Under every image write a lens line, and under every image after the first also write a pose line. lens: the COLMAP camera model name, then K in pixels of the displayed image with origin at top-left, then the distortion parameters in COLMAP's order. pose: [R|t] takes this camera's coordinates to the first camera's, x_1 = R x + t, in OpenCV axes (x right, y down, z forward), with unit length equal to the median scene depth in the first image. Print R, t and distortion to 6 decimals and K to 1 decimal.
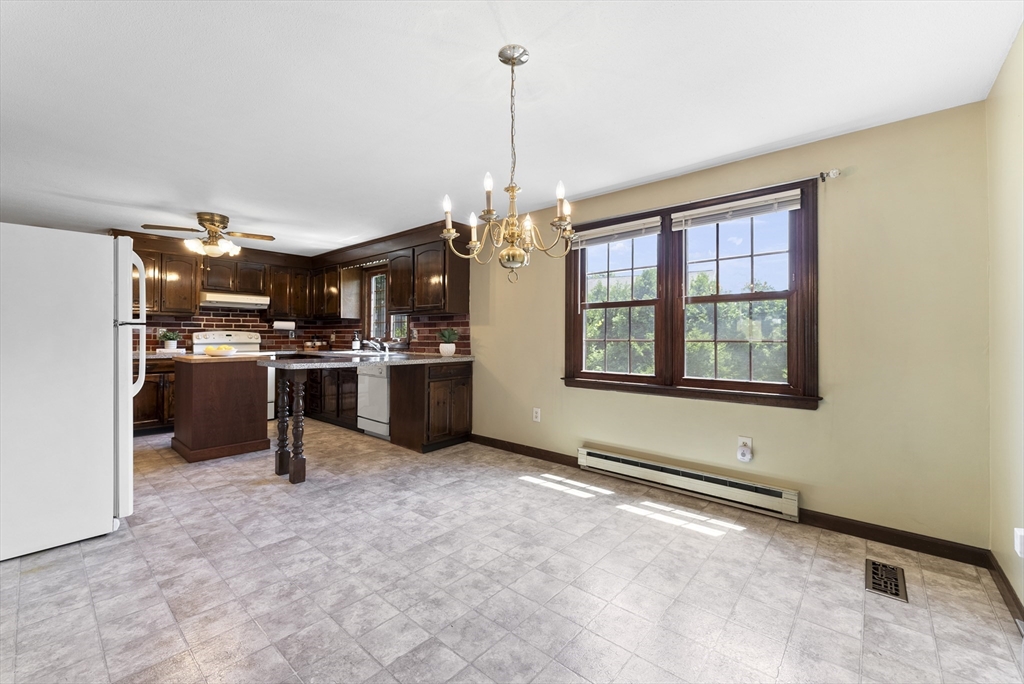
lens RADIAL K [[415.4, 0, 515.2], [0, 415.4, 336.0], [0, 0, 1]] dist [0.000887, -0.000102]
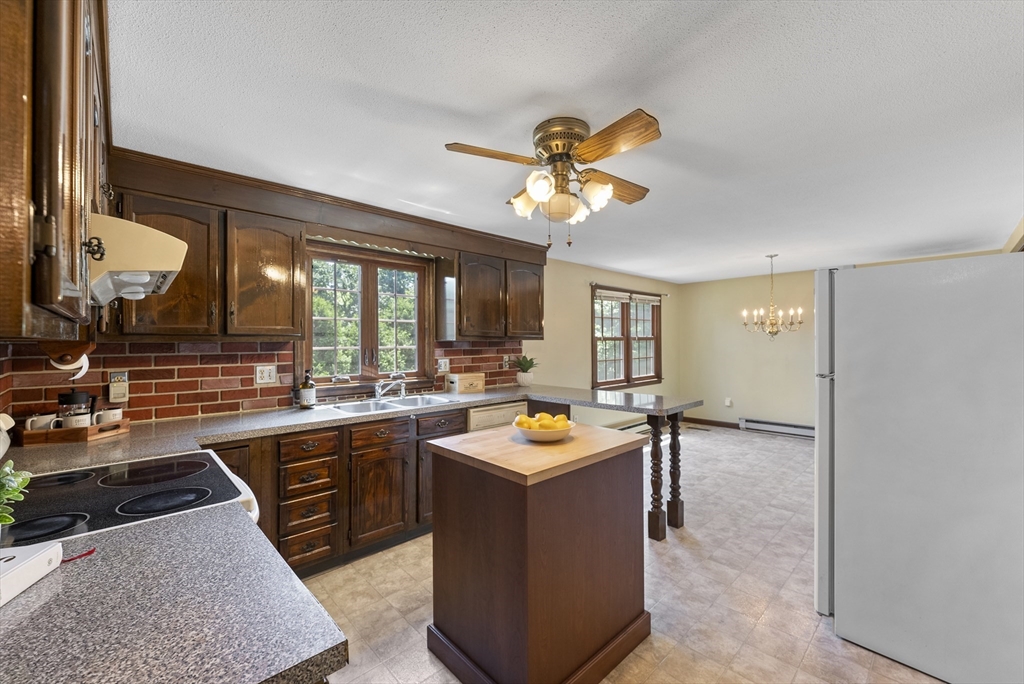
lens RADIAL K [[412.1, 0, 516.0], [0, 412.1, 339.1], [0, 0, 1]] dist [0.001710, 0.000059]
pose [[0.096986, 0.001115, 0.995285, -1.118343], [0.002685, 0.999995, -0.001382, -0.057455], [-0.995282, 0.002806, 0.096983, 0.946200]]
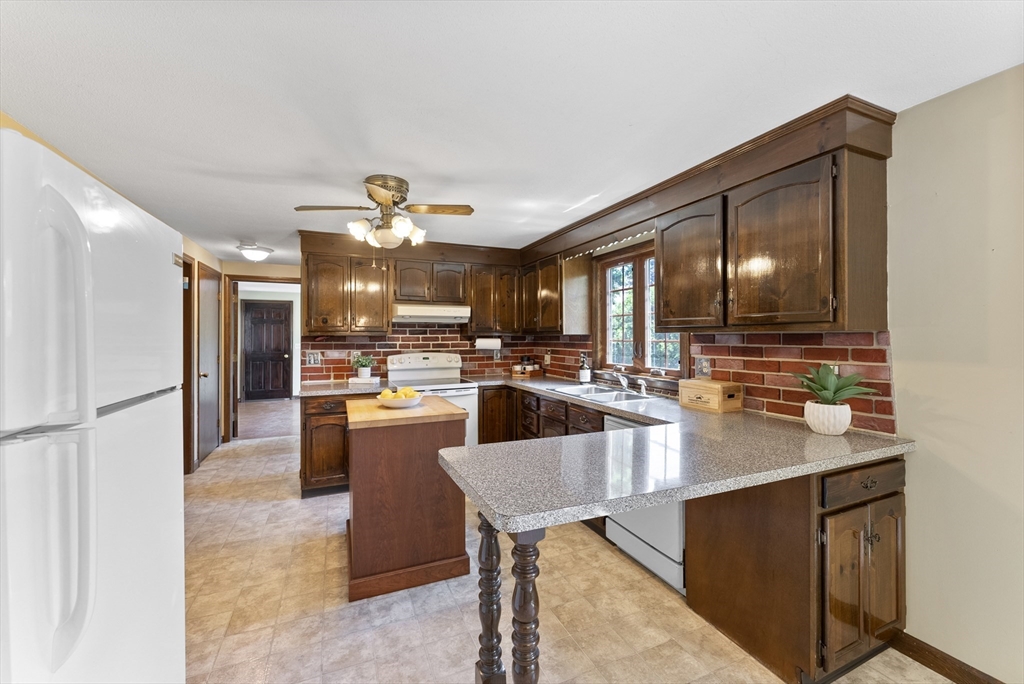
lens RADIAL K [[408.8, 0, 512.5], [0, 408.8, 339.3], [0, 0, 1]] dist [0.001136, 0.000194]
pose [[0.902198, -0.005209, -0.431292, -0.277840], [0.008495, 0.999948, 0.005692, -0.052538], [0.431239, -0.008799, 0.902195, 0.495951]]
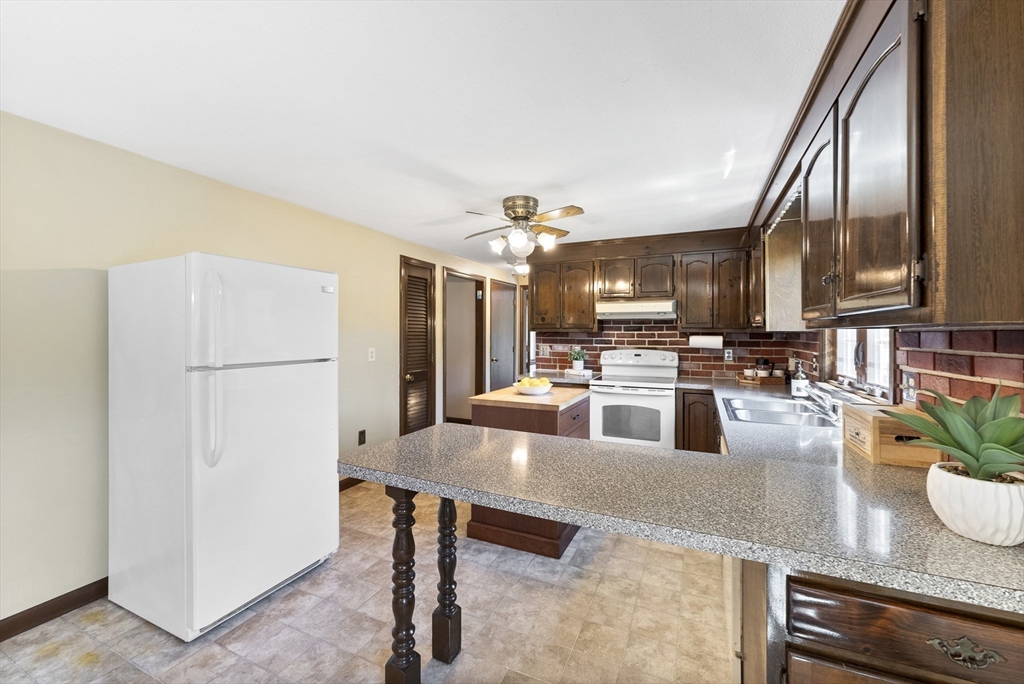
lens RADIAL K [[409.9, 0, 515.4], [0, 409.9, 334.5], [0, 0, 1]] dist [-0.000387, -0.000102]
pose [[0.290407, -0.001060, -0.956903, -0.037763], [-0.000111, 0.999999, -0.001141, -0.050675], [0.956903, 0.000437, 0.290407, 0.734148]]
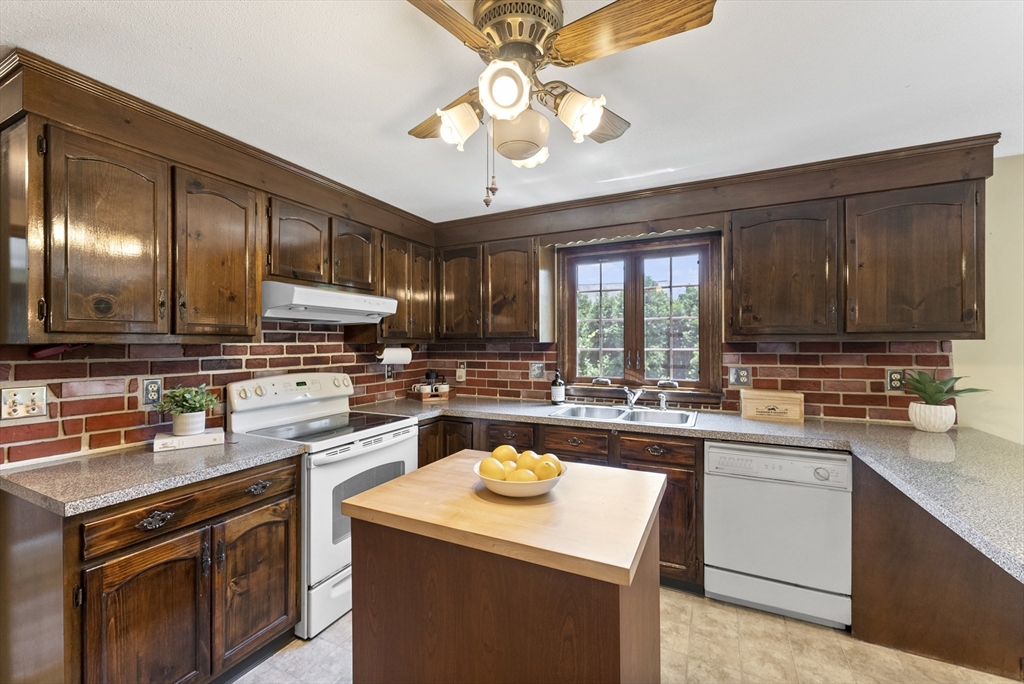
lens RADIAL K [[412.9, 0, 515.2], [0, 412.9, 344.7], [0, 0, 1]] dist [0.002570, 0.000294]
pose [[0.966578, -0.009306, 0.256203, -0.758517], [0.007856, 0.999947, 0.006682, -0.057565], [-0.256252, -0.004446, 0.966600, 0.676413]]
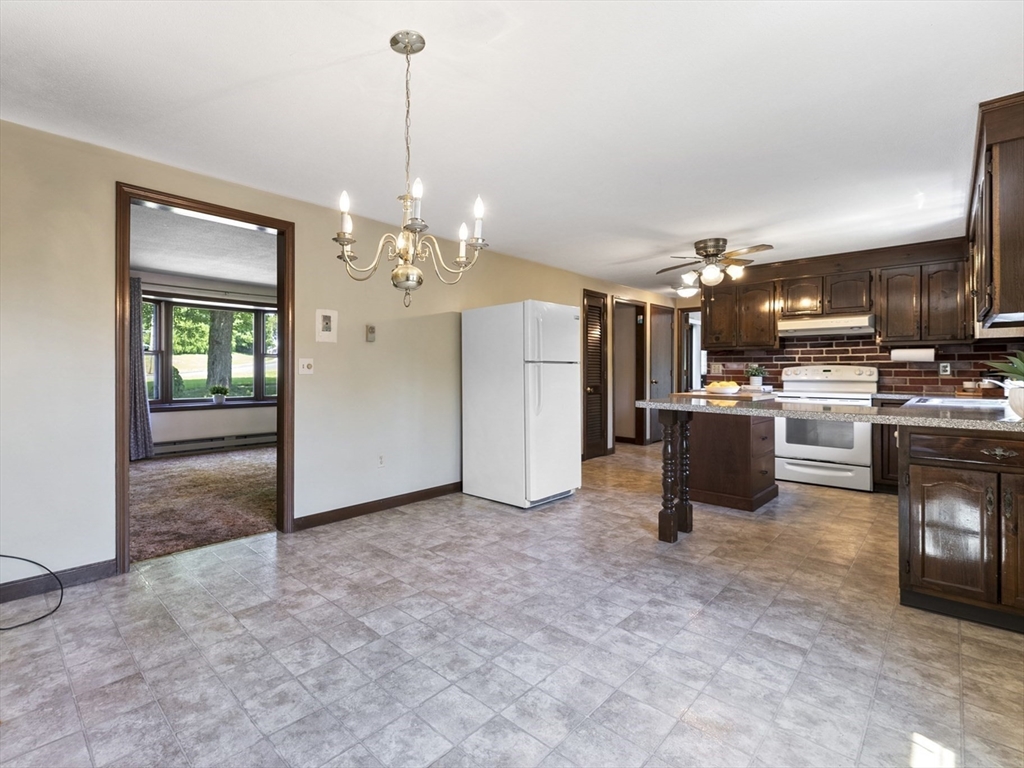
lens RADIAL K [[482.4, 0, 420.7], [0, 482.4, 371.1], [0, 0, 1]] dist [-0.001595, 0.000068]
pose [[-0.118289, -0.004005, -0.992971, 0.392568], [0.000211, 0.999992, -0.004058, 0.003350], [0.992979, -0.000689, -0.118287, 0.454266]]
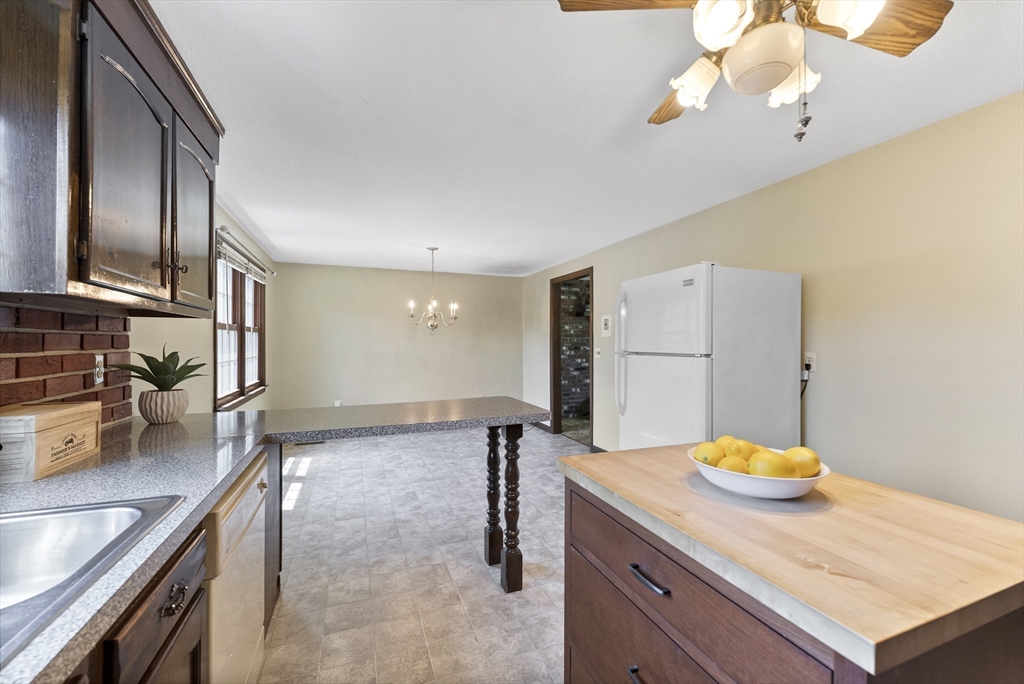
lens RADIAL K [[408.8, 0, 512.5], [0, 408.8, 339.3], [0, 0, 1]] dist [0.001136, 0.000194]
pose [[-0.884657, -0.000617, 0.466243, -0.667440], [-0.005851, 0.999935, -0.009778, -0.031214], [-0.466206, -0.011378, -0.884603, 1.220674]]
